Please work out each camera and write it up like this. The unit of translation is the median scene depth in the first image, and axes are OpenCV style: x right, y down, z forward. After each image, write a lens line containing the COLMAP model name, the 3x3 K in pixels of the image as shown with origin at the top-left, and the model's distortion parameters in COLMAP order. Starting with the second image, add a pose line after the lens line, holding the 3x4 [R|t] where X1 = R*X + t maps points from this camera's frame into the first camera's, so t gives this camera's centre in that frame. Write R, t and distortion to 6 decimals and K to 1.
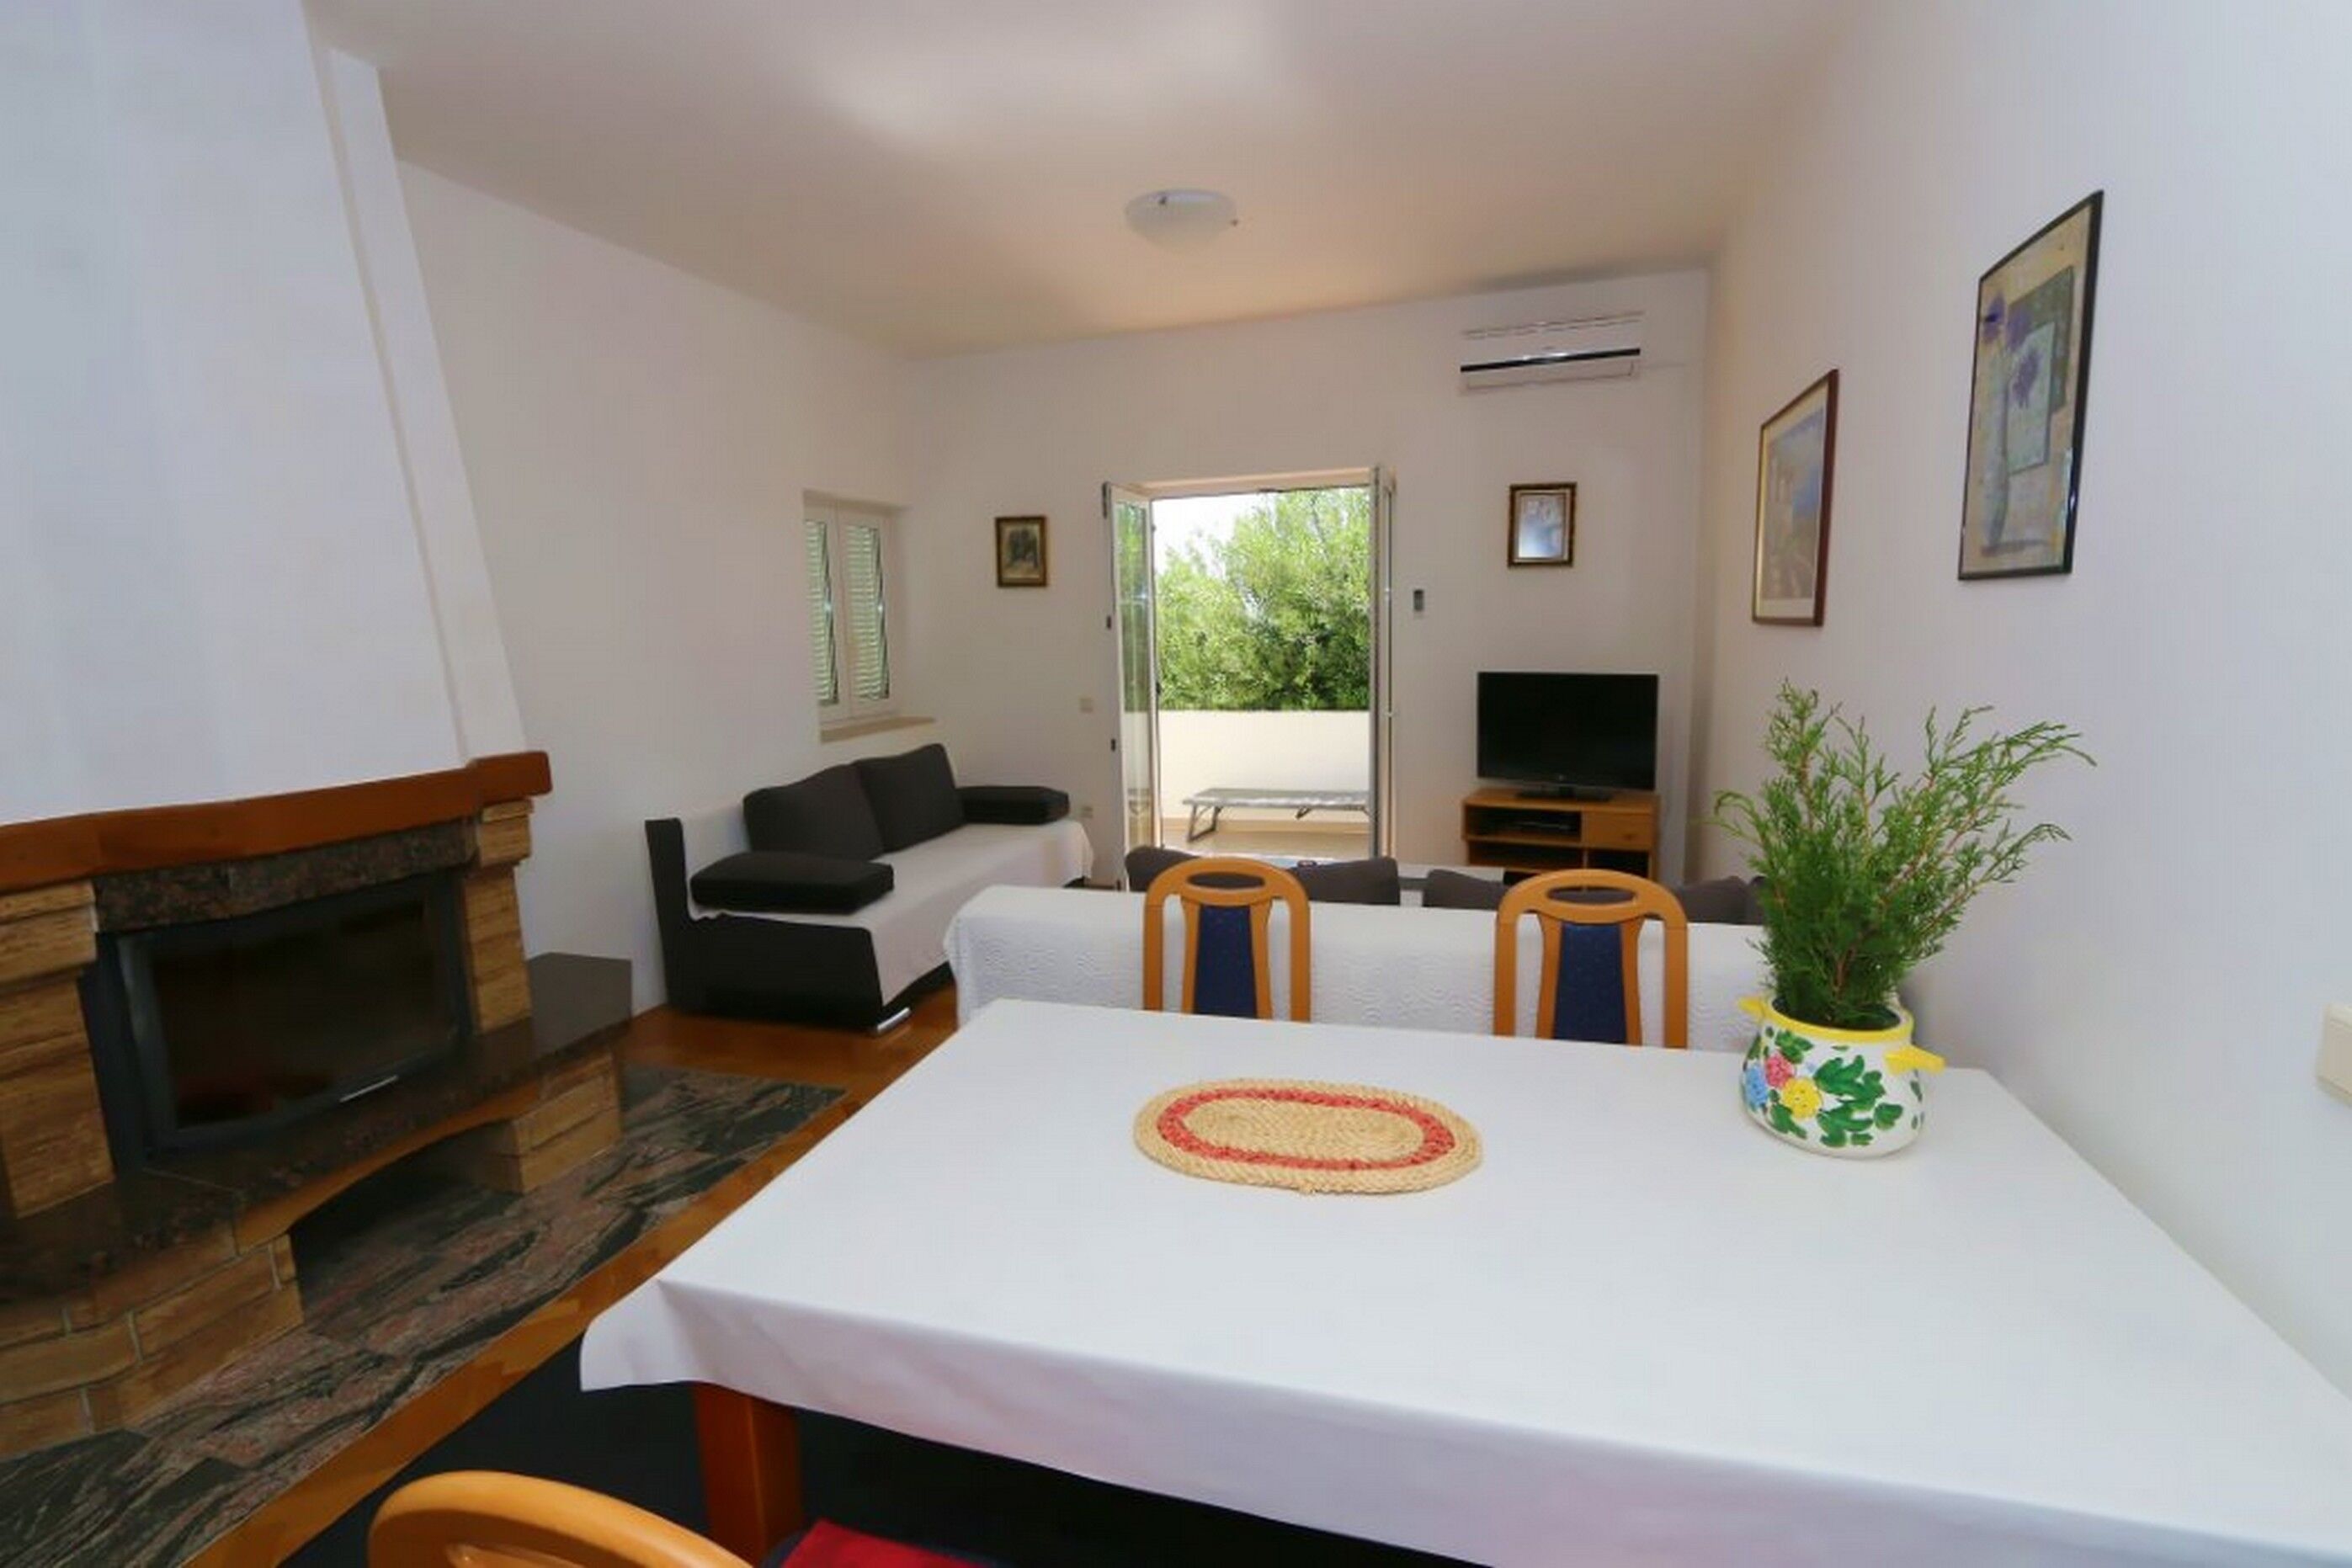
lens RADIAL K [[1075.2, 0, 1165.9], [0, 1075.2, 790.2], [0, 0, 1]] dist [-0.015454, 0.000017]
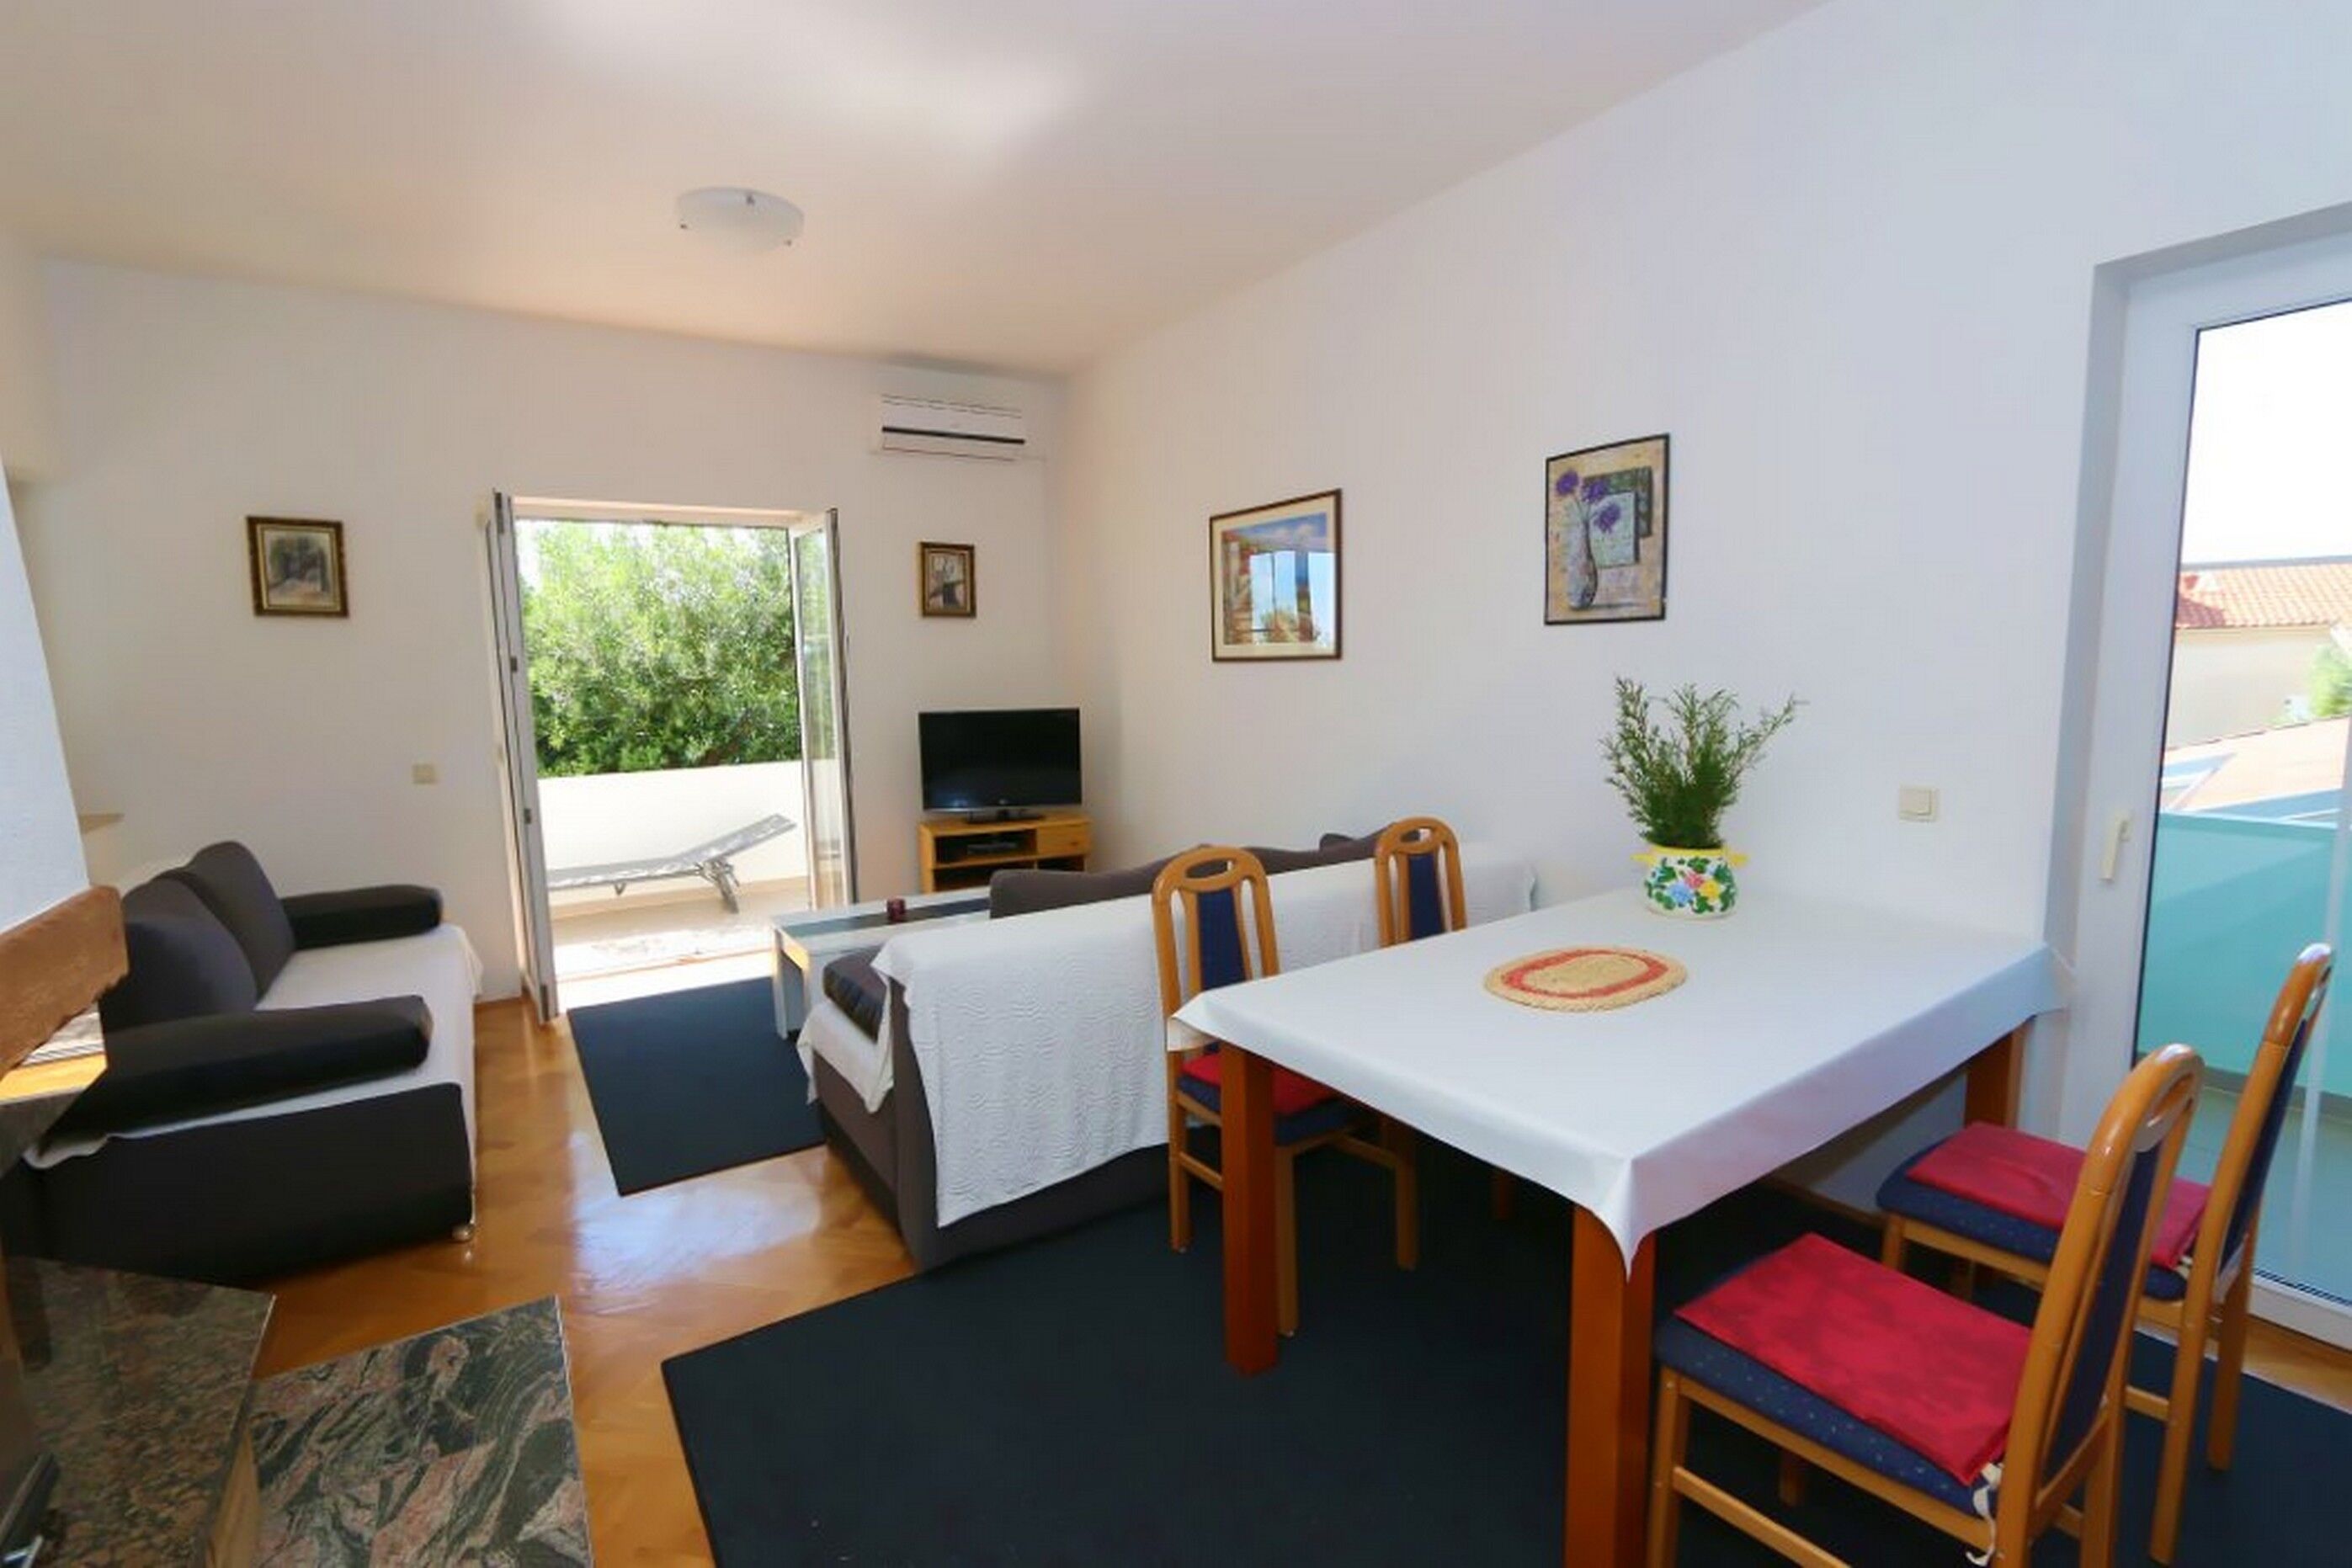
lens RADIAL K [[1074.6, 0, 1167.9], [0, 1074.6, 792.9], [0, 0, 1]] dist [-0.019270, 0.000667]
pose [[0.625984, -0.080860, 0.775632, -0.432981], [0.126640, 0.991948, 0.001205, -0.000953], [-0.769484, 0.097472, 0.631184, 0.159839]]
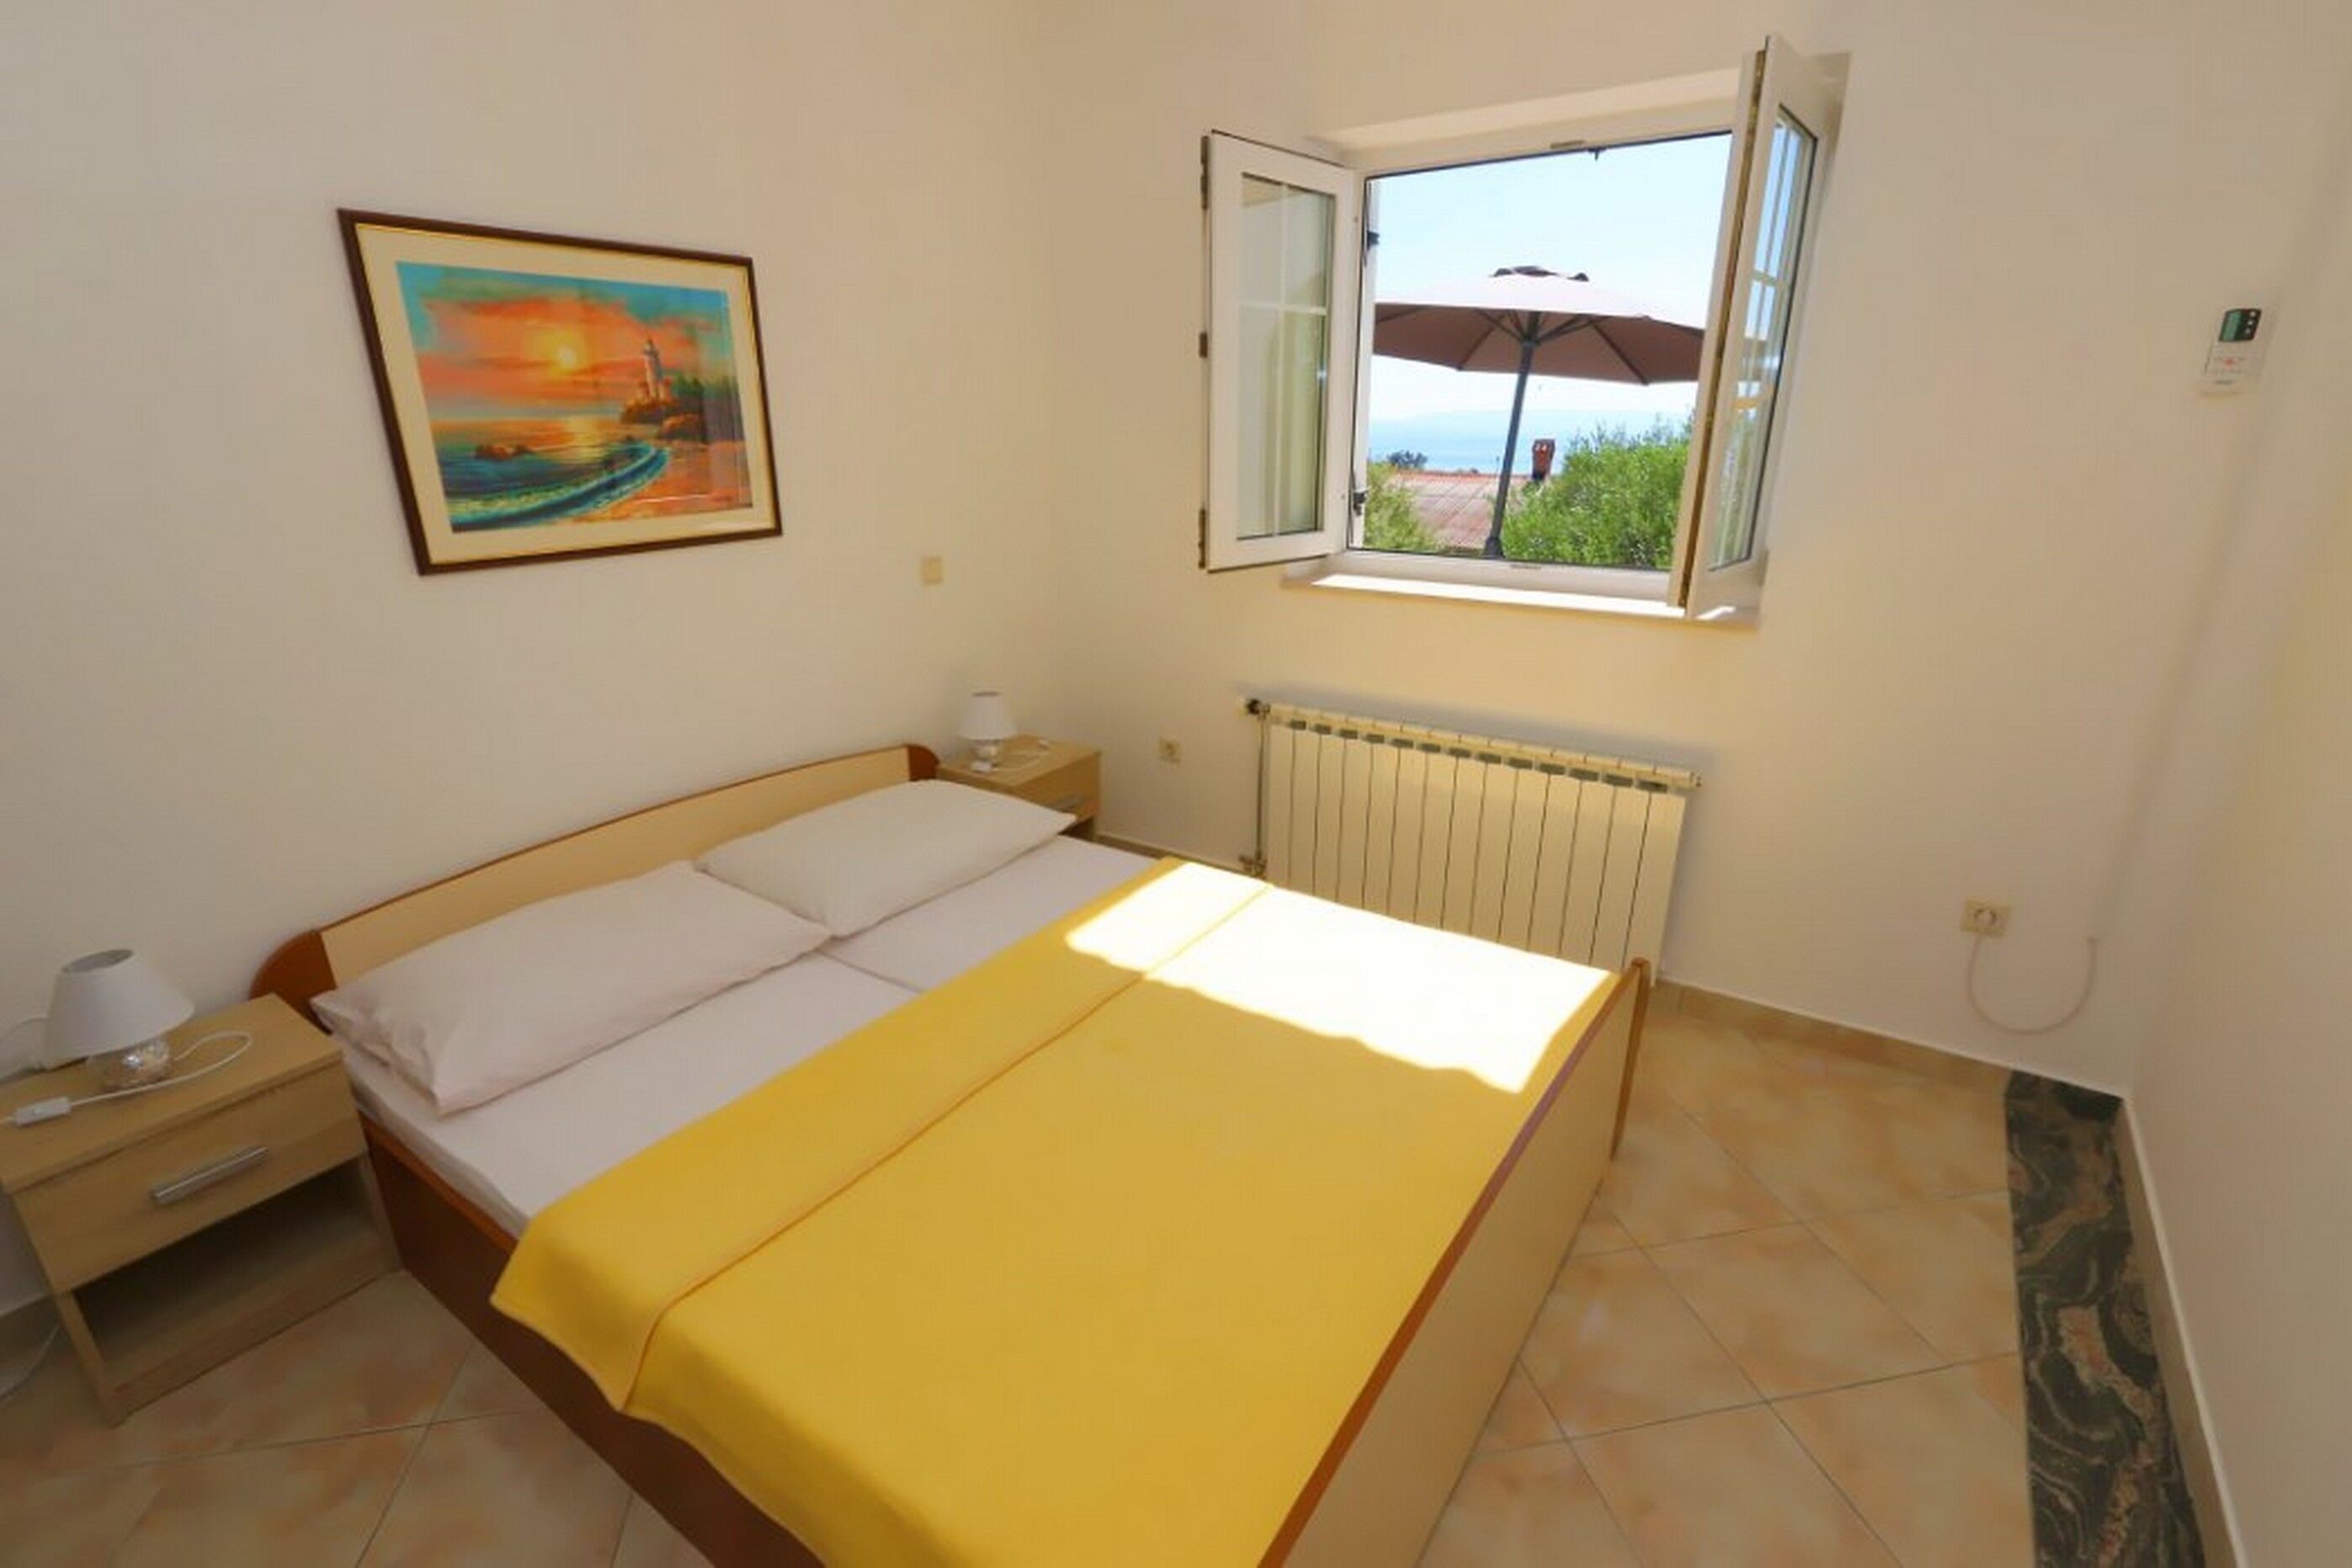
lens RADIAL K [[1075.2, 0, 1165.9], [0, 1075.2, 790.2], [0, 0, 1]] dist [-0.015454, 0.000017]
pose [[-0.959268, -0.058708, 0.276330, -0.006539], [0.079193, 0.883062, 0.462526, -0.229079], [-0.271170, 0.465570, -0.842444, 1.129854]]
